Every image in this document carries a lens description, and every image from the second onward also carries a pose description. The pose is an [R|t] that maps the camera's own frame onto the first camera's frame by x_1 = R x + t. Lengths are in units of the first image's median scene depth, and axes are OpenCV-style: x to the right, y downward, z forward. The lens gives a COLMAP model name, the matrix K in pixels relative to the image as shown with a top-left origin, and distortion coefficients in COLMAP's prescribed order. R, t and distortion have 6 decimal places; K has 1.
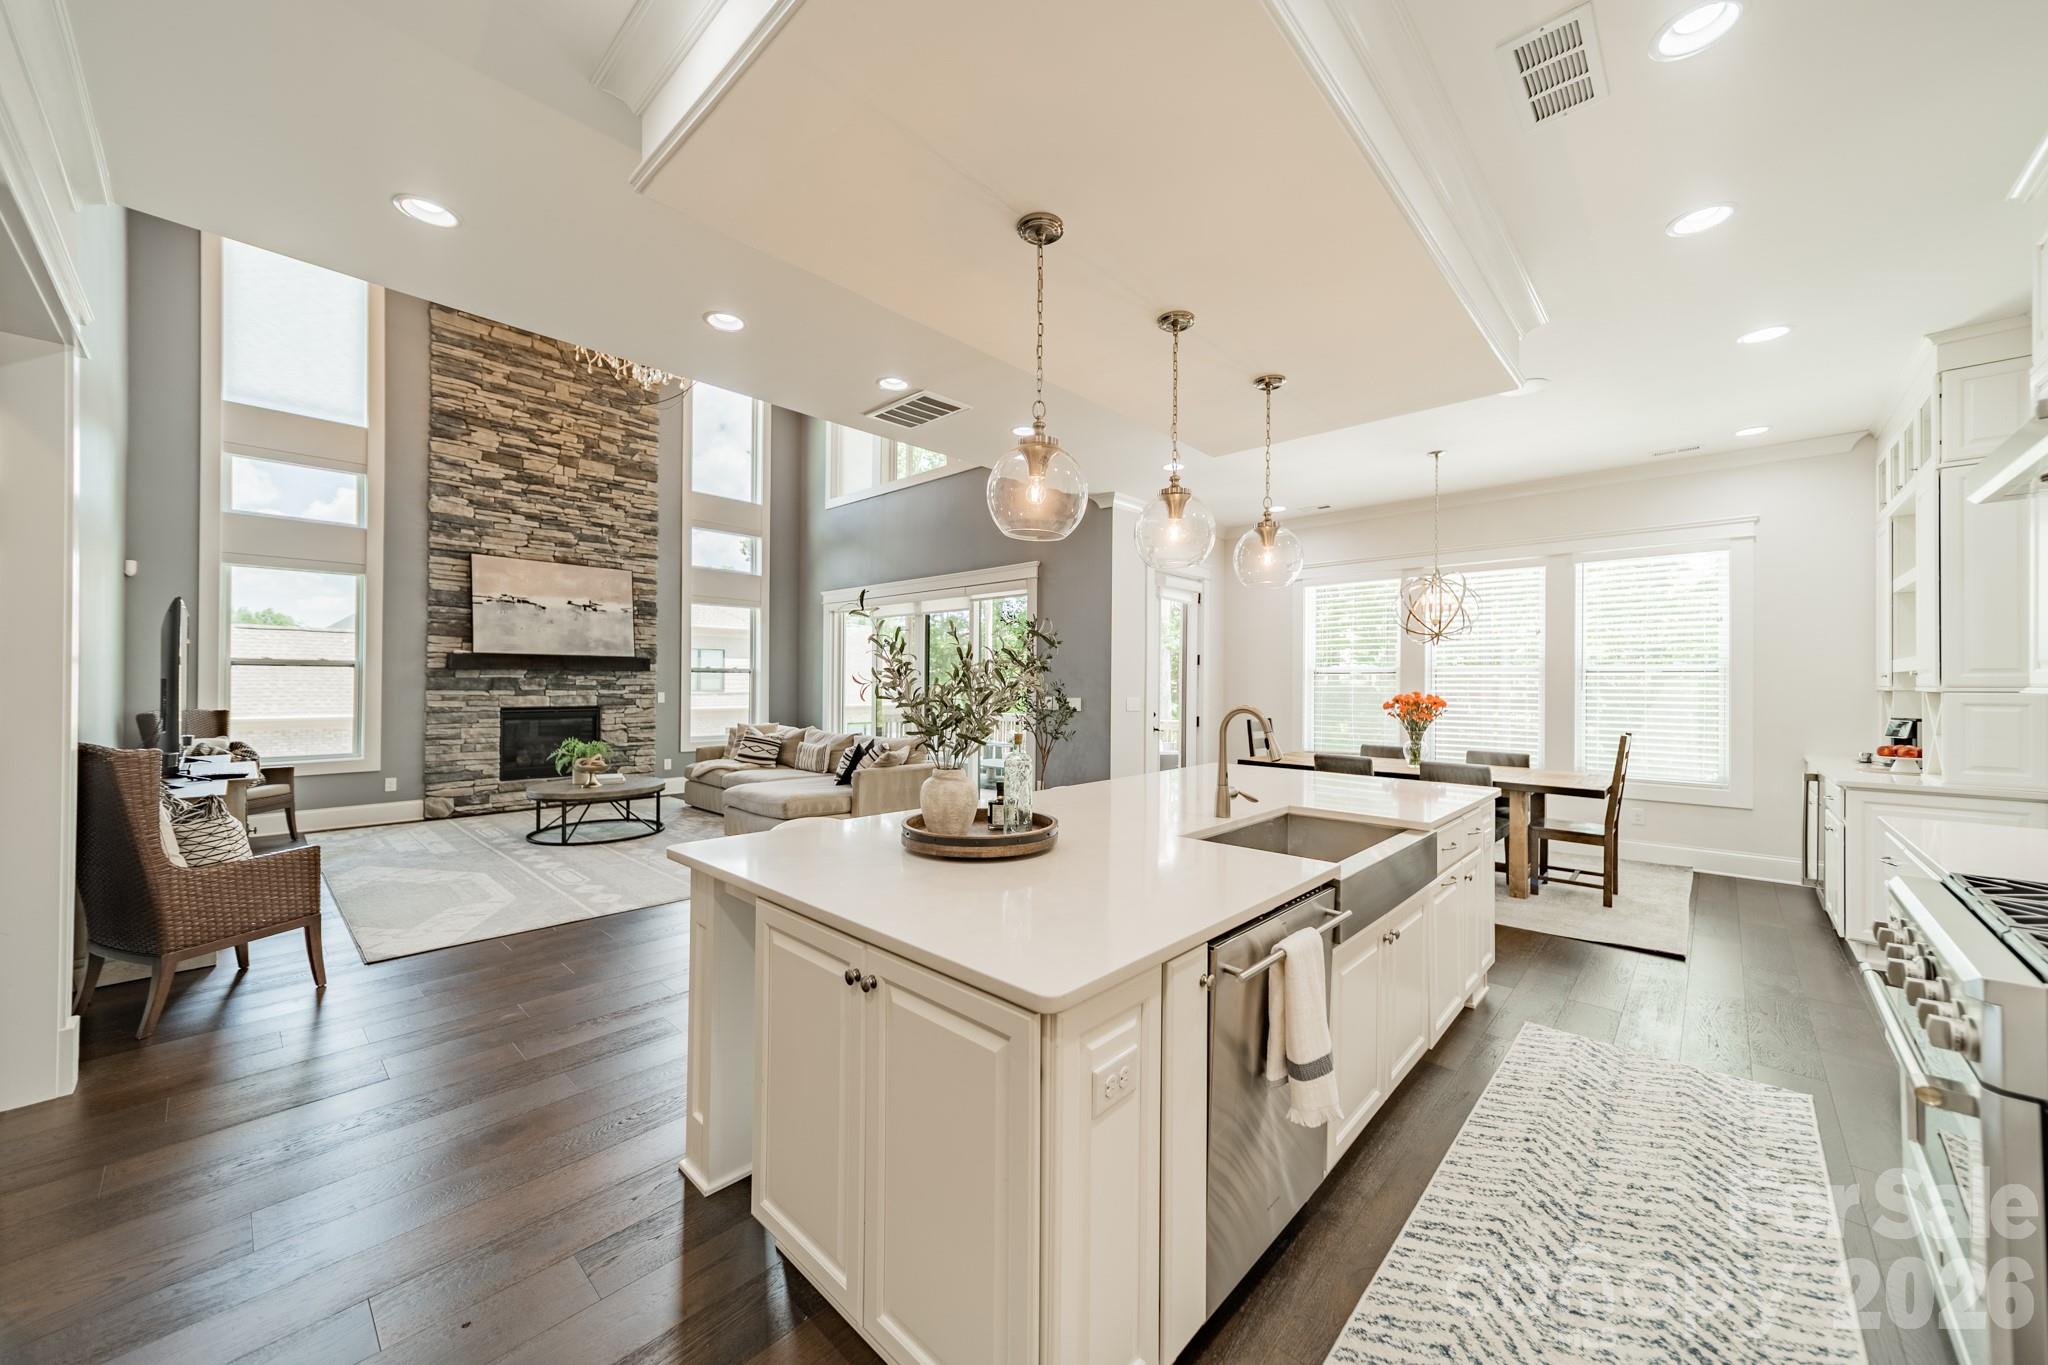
lens RADIAL K [[738.0, 0, 1030.5], [0, 738.0, 675.5], [0, 0, 1]] dist [0.006060, -0.000543]
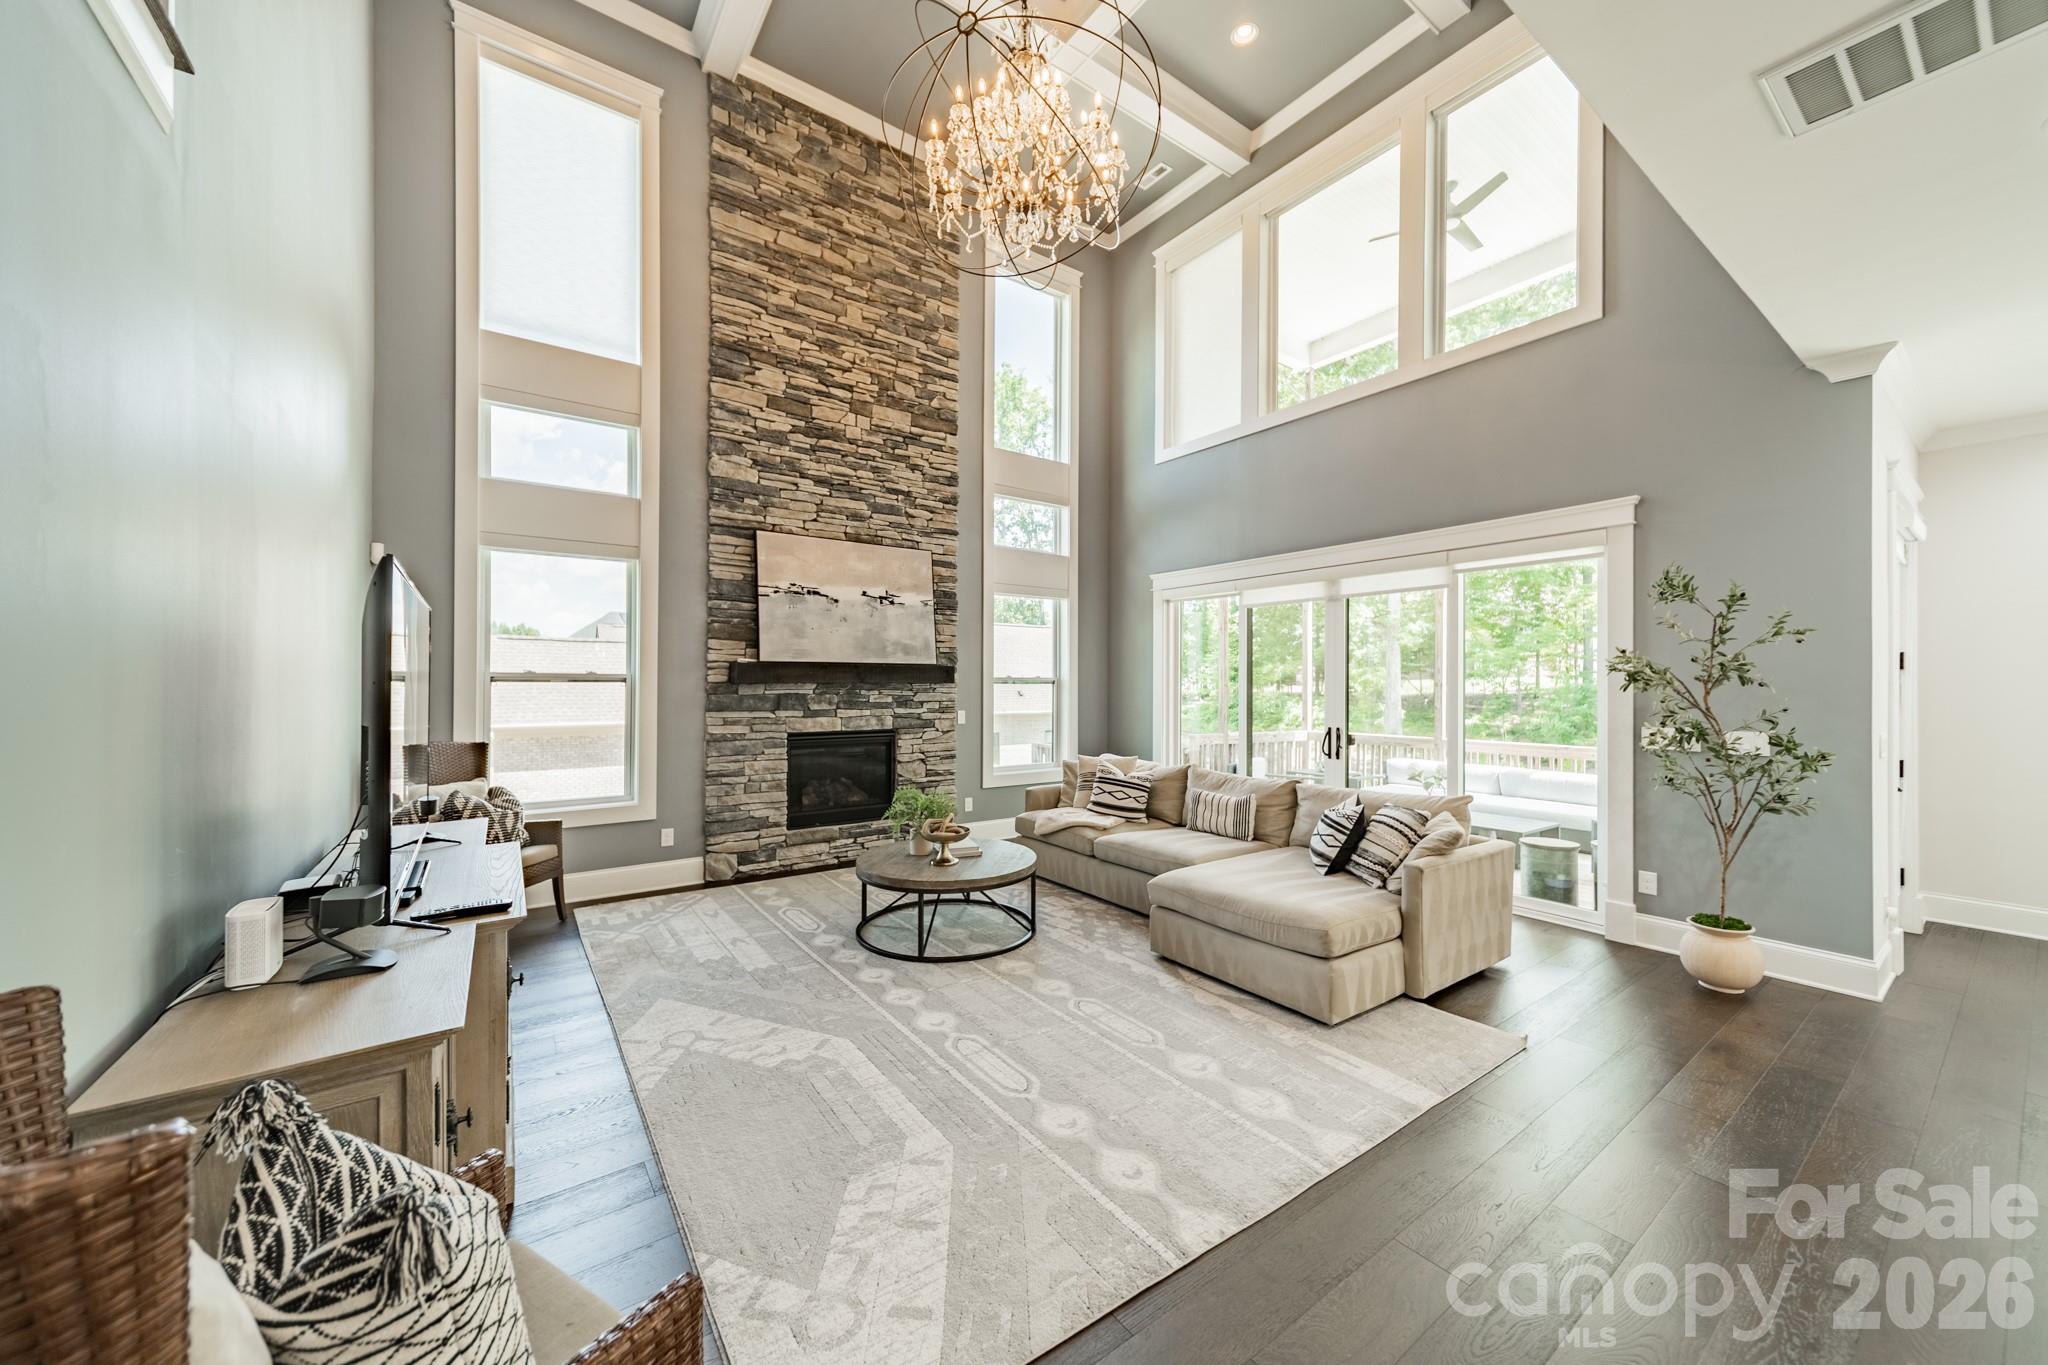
lens RADIAL K [[738.0, 0, 1026.7], [0, 738.0, 672.5], [0, 0, 1]] dist [0.006060, -0.000543]
pose [[0.980335, -0.006768, -0.197223, -0.326758], [0.005600, 0.999963, -0.006478, -0.012682], [0.197260, 0.005246, 0.980337, 0.307162]]
